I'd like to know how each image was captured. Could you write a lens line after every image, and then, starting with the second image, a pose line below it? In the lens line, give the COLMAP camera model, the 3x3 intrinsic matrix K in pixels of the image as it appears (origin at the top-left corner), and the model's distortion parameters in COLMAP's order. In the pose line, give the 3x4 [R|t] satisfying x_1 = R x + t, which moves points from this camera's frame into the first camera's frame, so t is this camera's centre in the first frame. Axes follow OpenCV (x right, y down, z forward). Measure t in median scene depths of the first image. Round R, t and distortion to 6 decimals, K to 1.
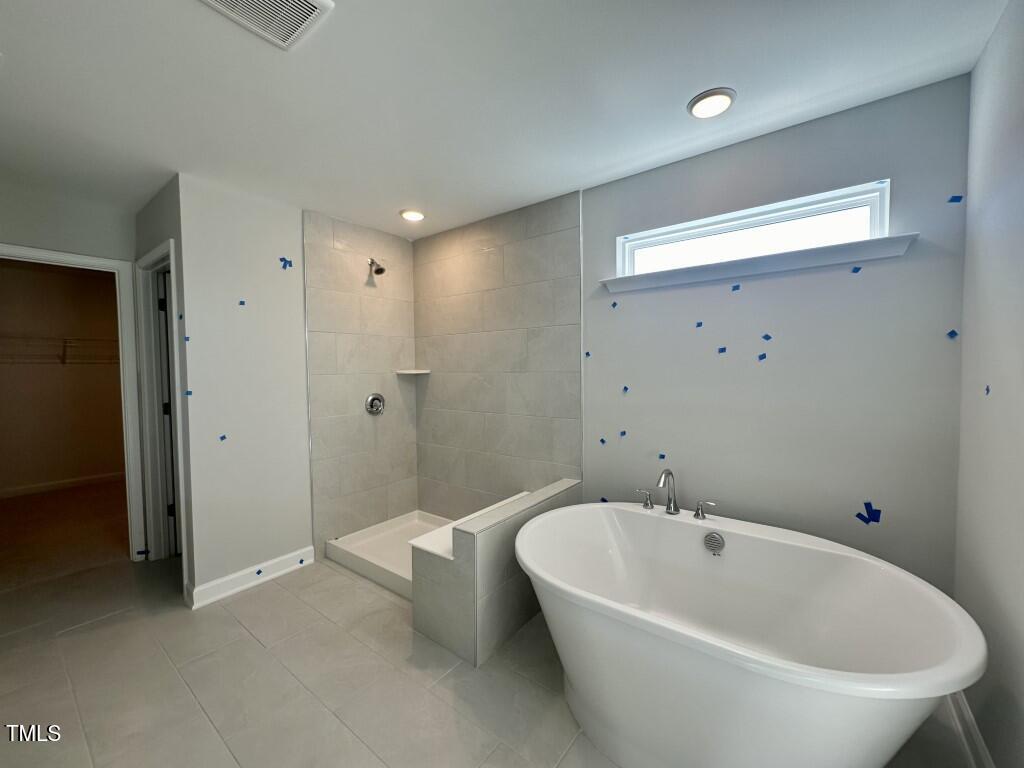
lens RADIAL K [[410.3, 0, 511.1], [0, 410.3, 383.8], [0, 0, 1]] dist [0.002771, 0.000377]
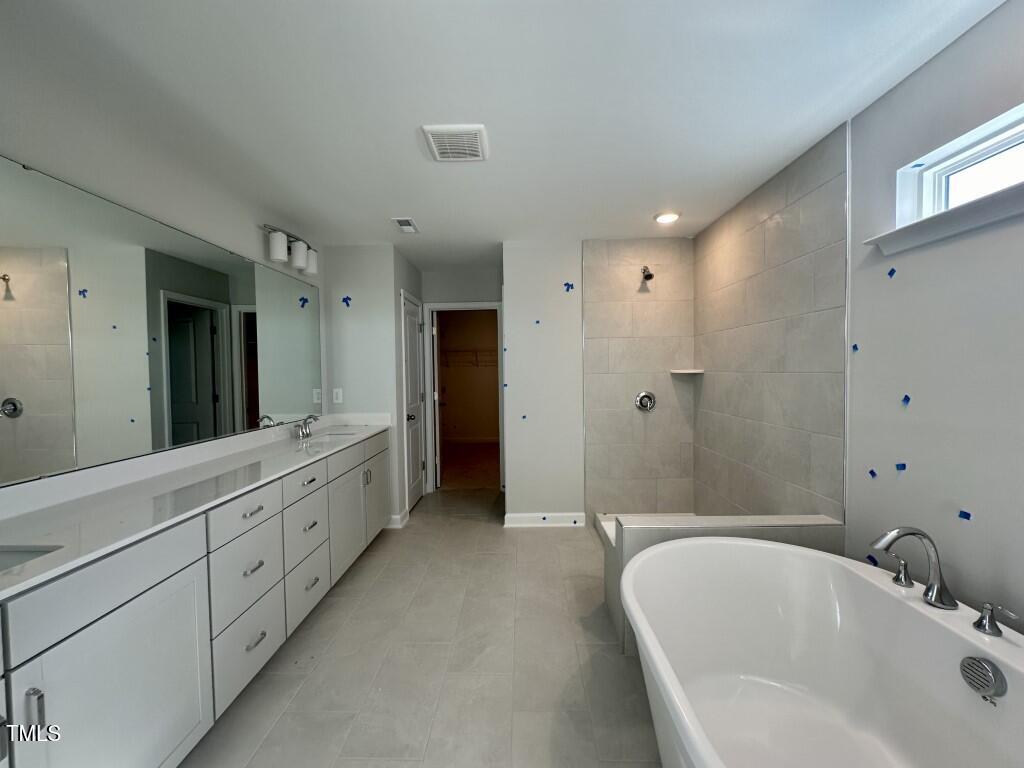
lens RADIAL K [[410.3, 0, 510.7], [0, 410.3, 383.5], [0, 0, 1]] dist [0.002771, 0.000377]
pose [[0.594366, 0.025835, -0.803780, 0.368794], [-0.022195, 0.999630, 0.015718, -0.007441], [0.803888, 0.008498, 0.594719, 0.090138]]
